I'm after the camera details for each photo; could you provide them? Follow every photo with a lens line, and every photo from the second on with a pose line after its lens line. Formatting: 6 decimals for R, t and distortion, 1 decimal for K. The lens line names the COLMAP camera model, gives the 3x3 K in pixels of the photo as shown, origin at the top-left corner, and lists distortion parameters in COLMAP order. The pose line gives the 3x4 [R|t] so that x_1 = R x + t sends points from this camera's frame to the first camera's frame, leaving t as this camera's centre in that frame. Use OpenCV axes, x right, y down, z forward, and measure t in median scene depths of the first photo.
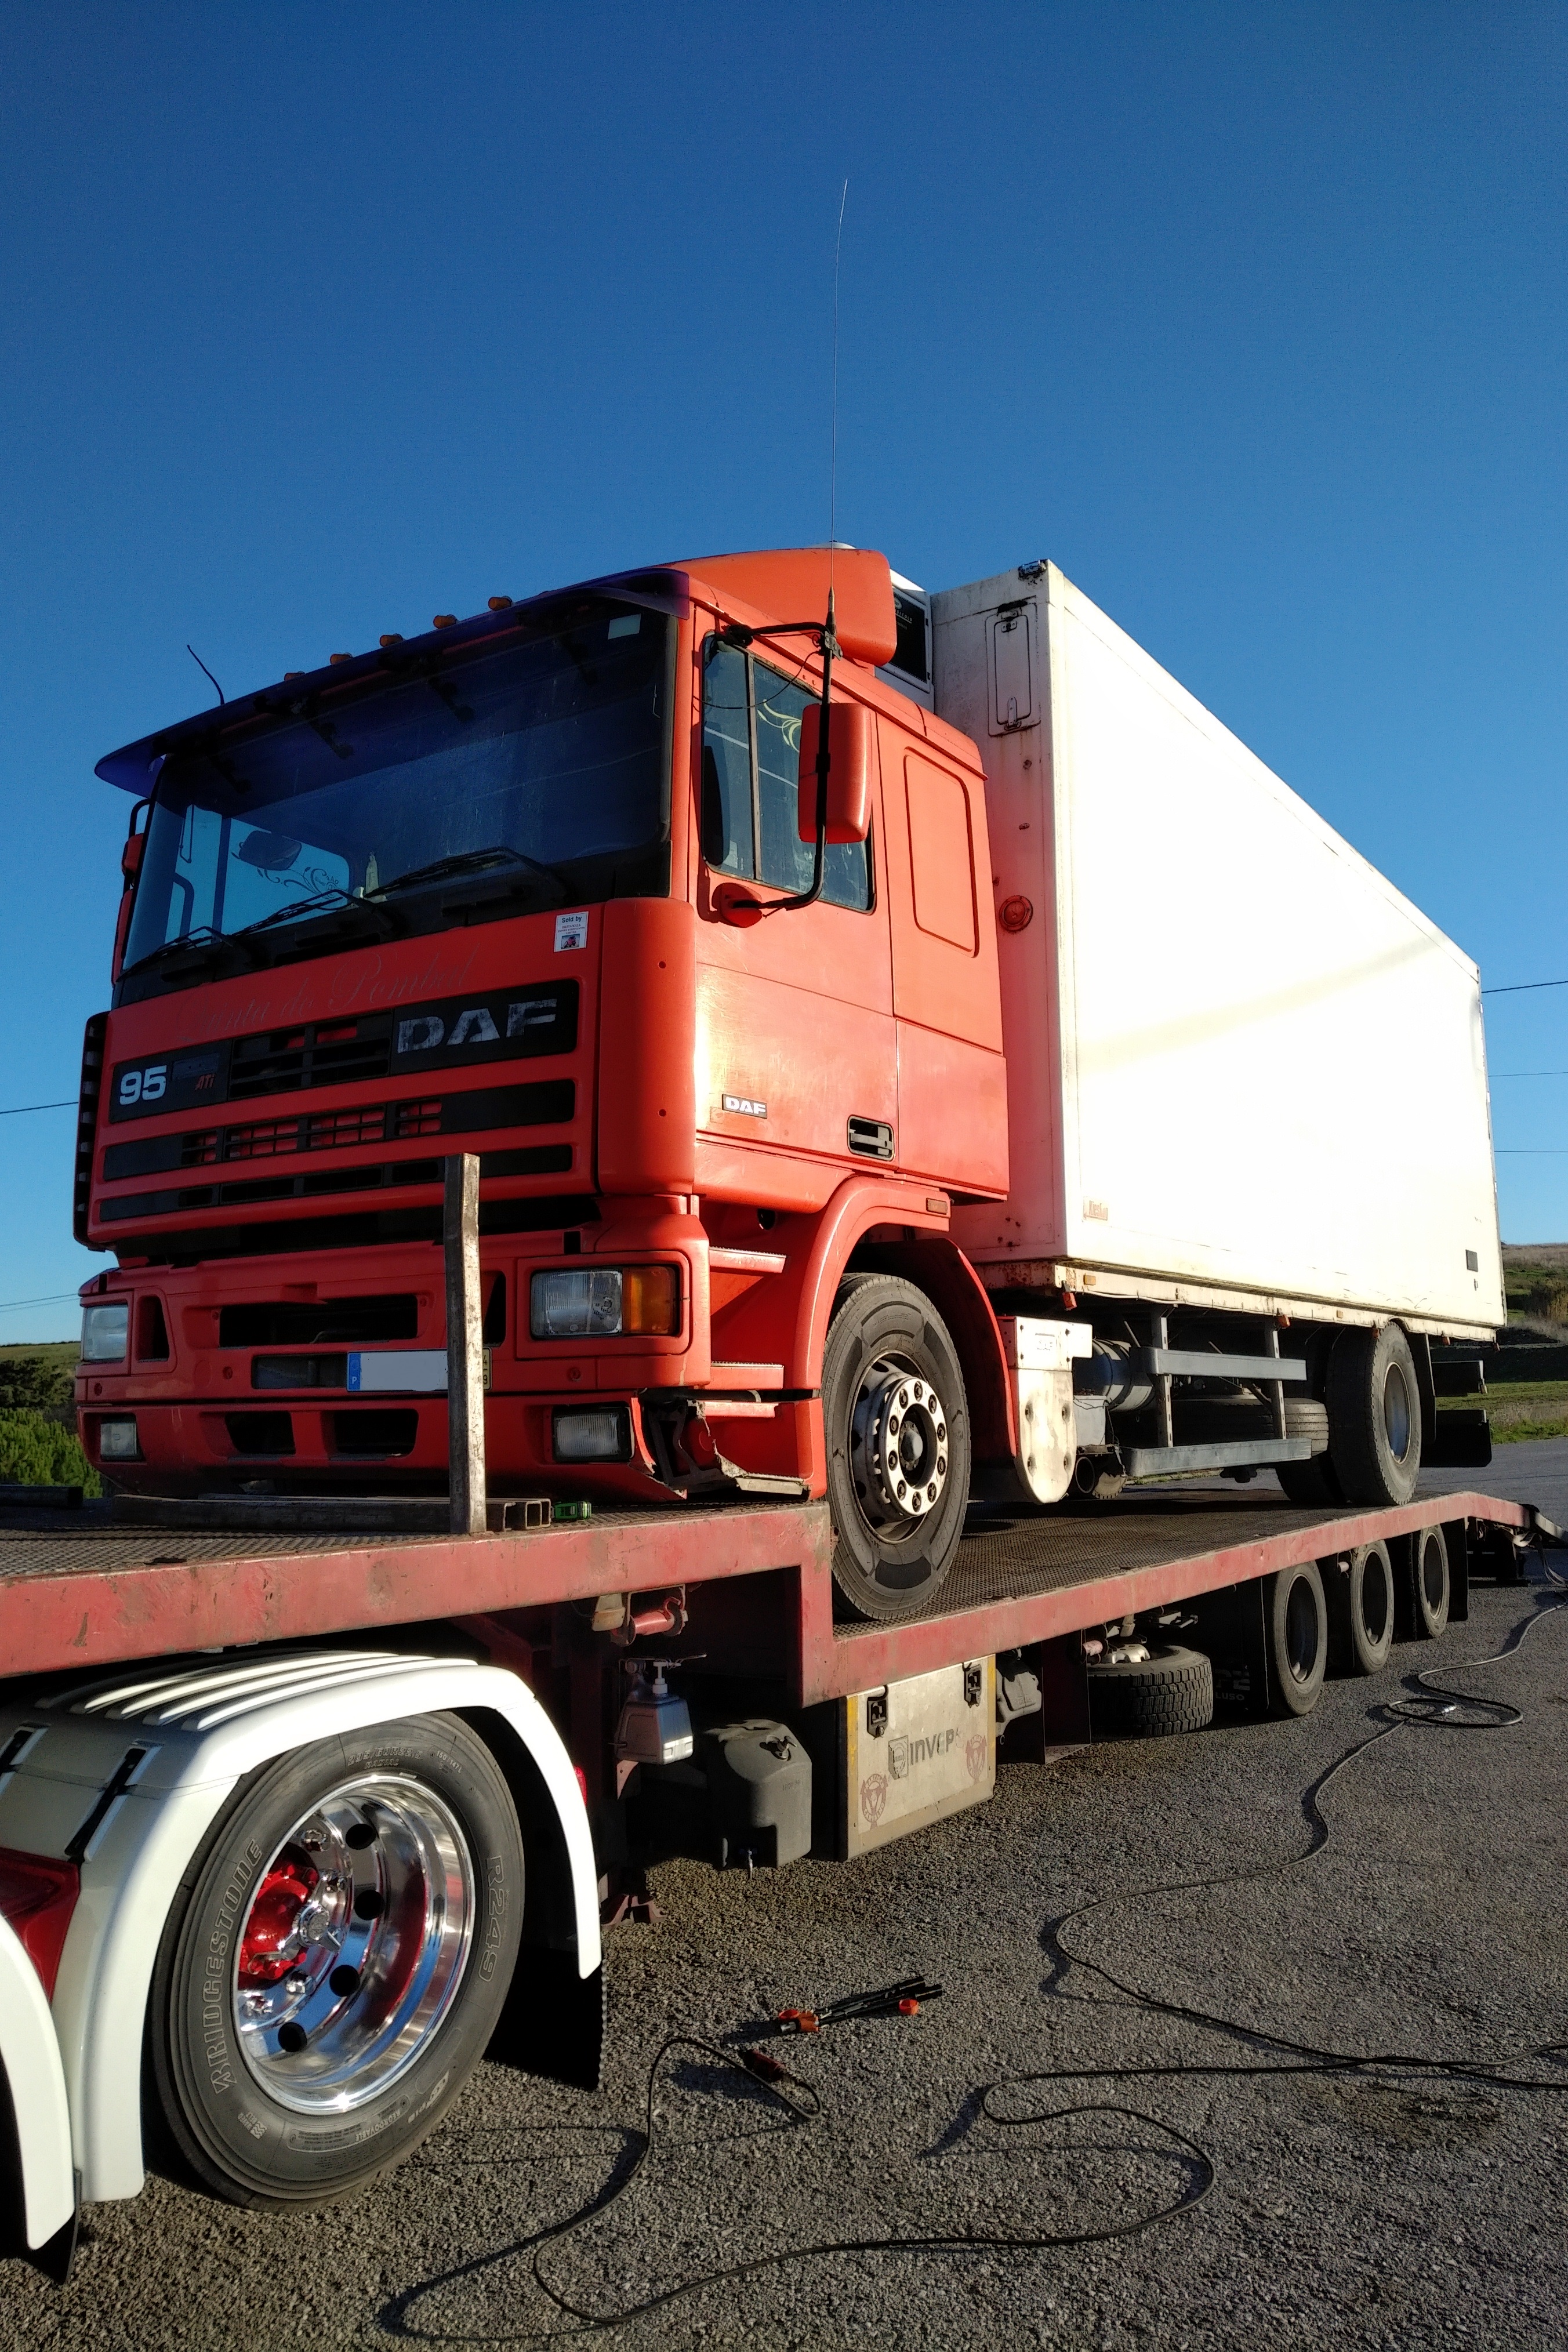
lens RADIAL K [[1868.2, 0, 784.0], [0, 1868.2, 1176.0], [0, 0, 1]] dist [-0.000560, -0.002190]
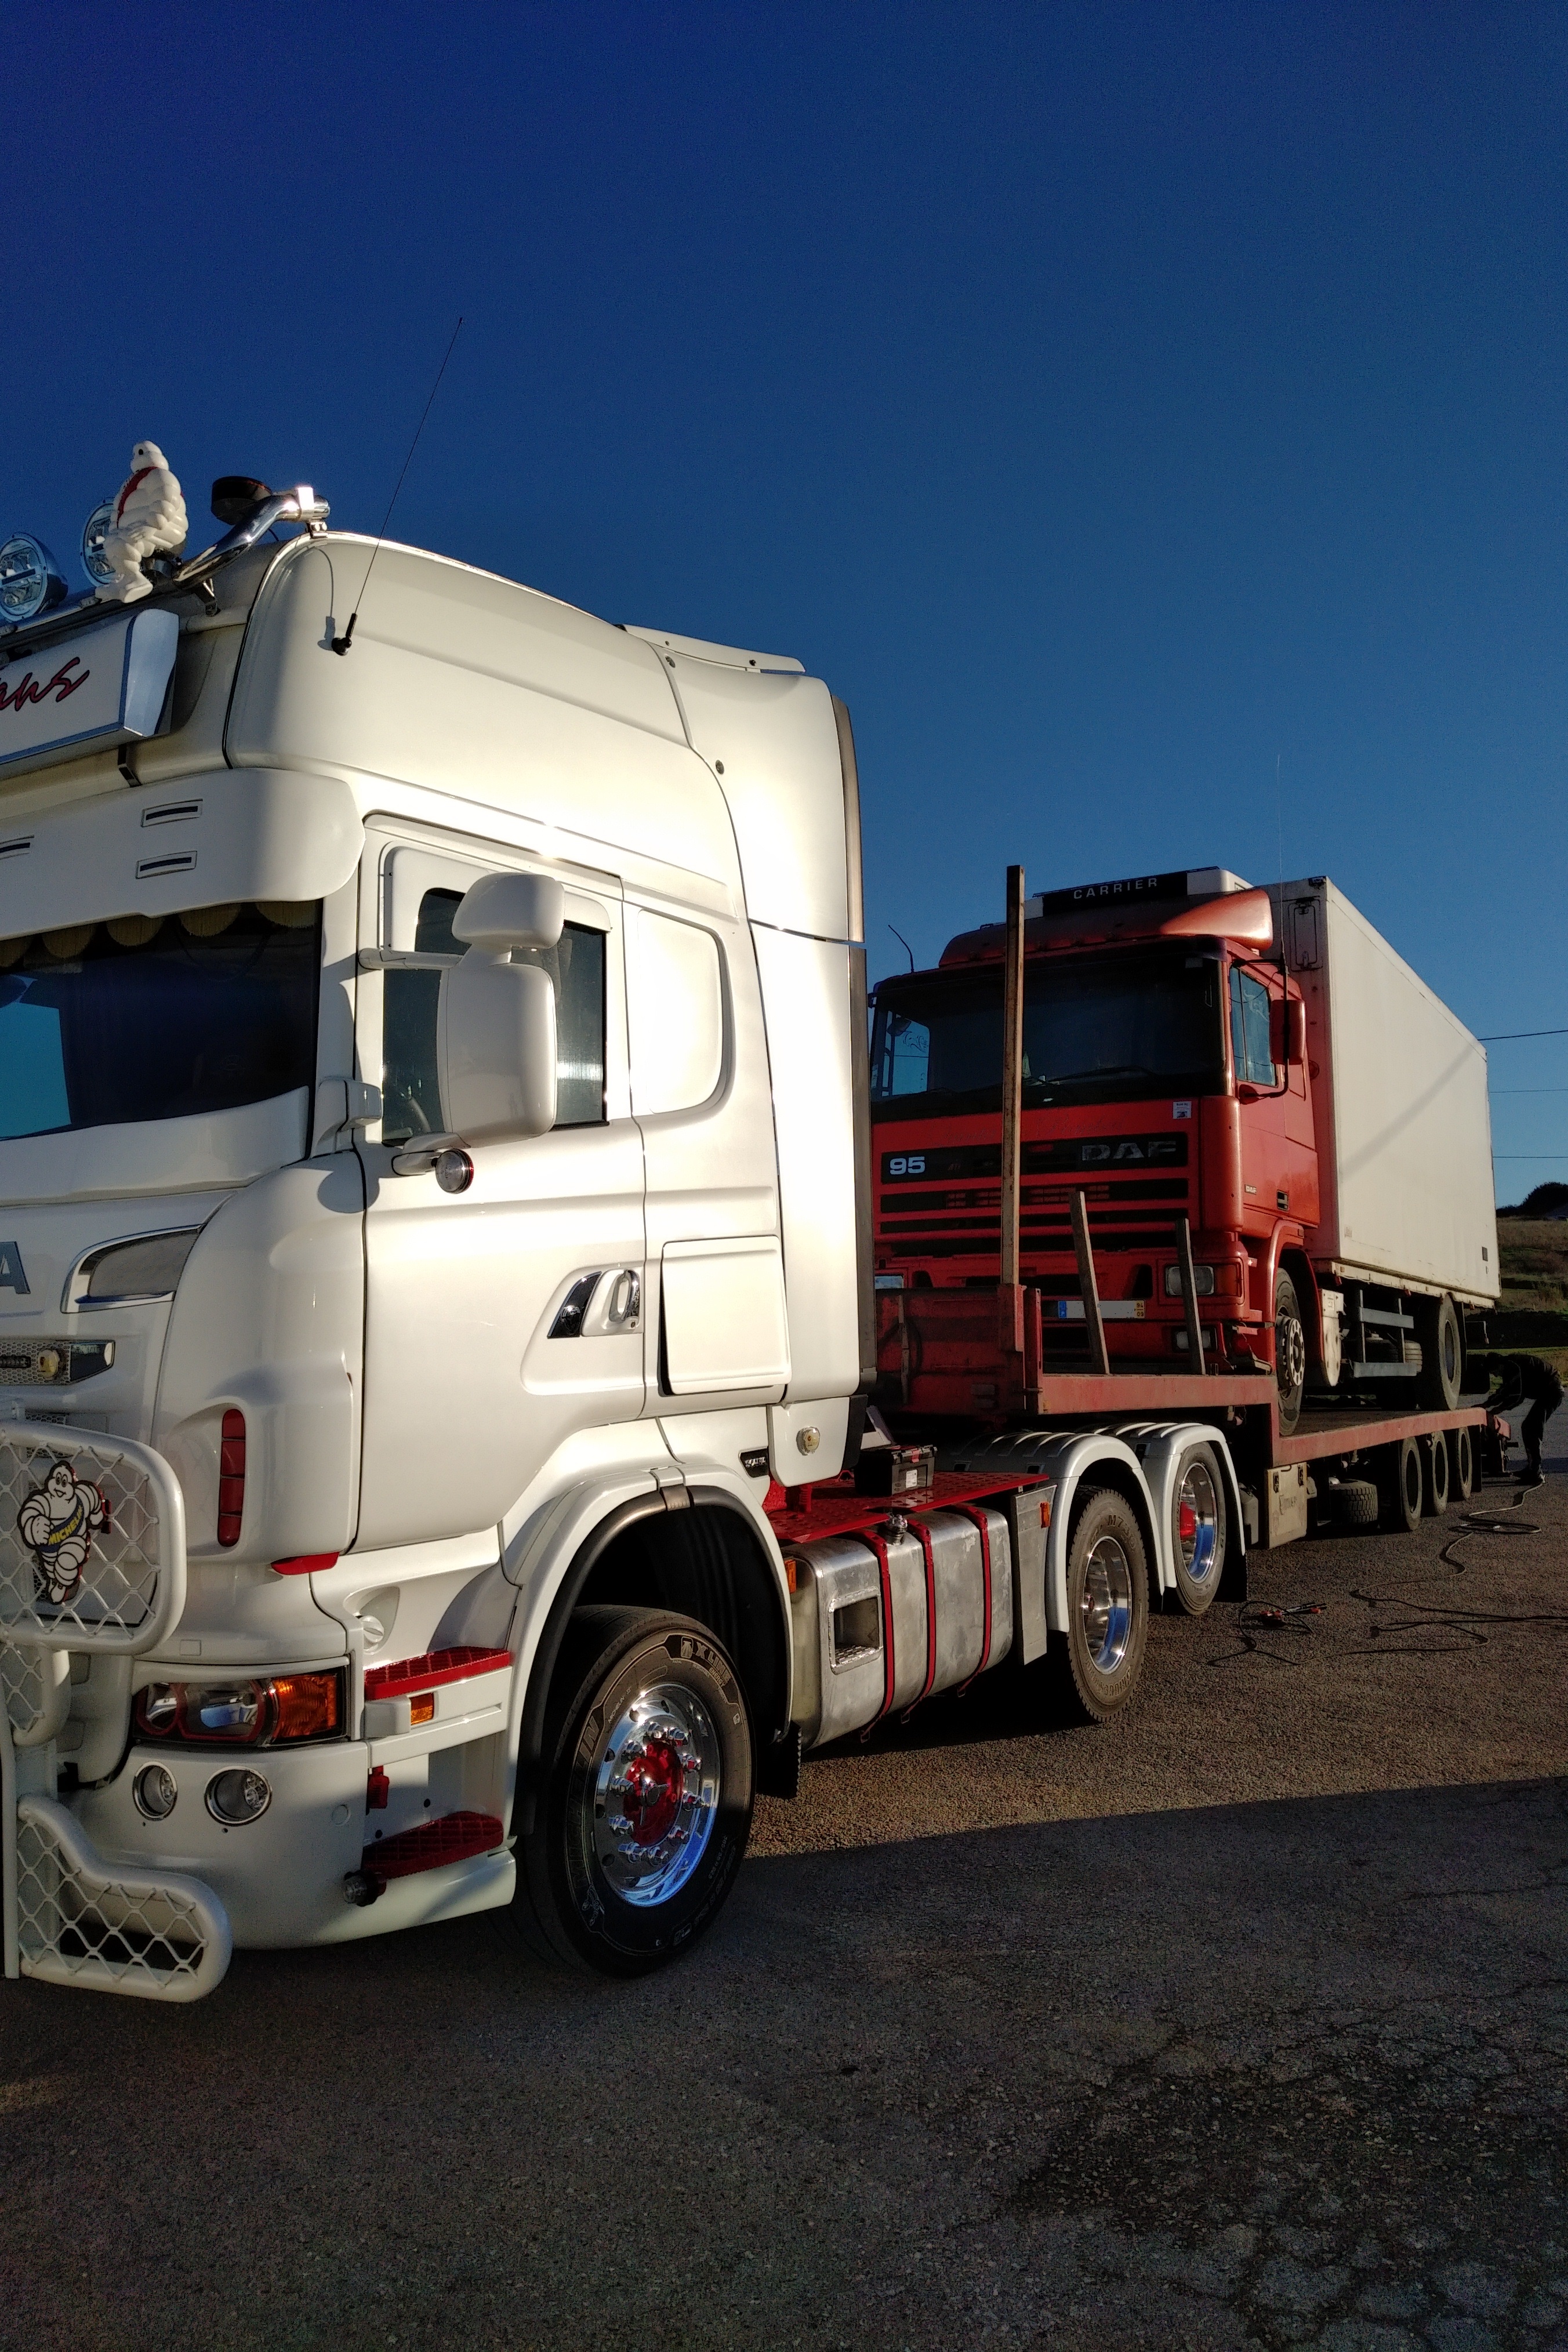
lens RADIAL K [[1724.0, 0, 784.0], [0, 1724.0, 1176.0], [0, 0, 1]] dist [-0.002839, -0.000690]
pose [[0.999499, 0.018449, 0.025701, -0.457632], [-0.018851, 0.999702, 0.015505, -0.055624], [-0.025407, -0.015982, 0.999549, -0.727652]]
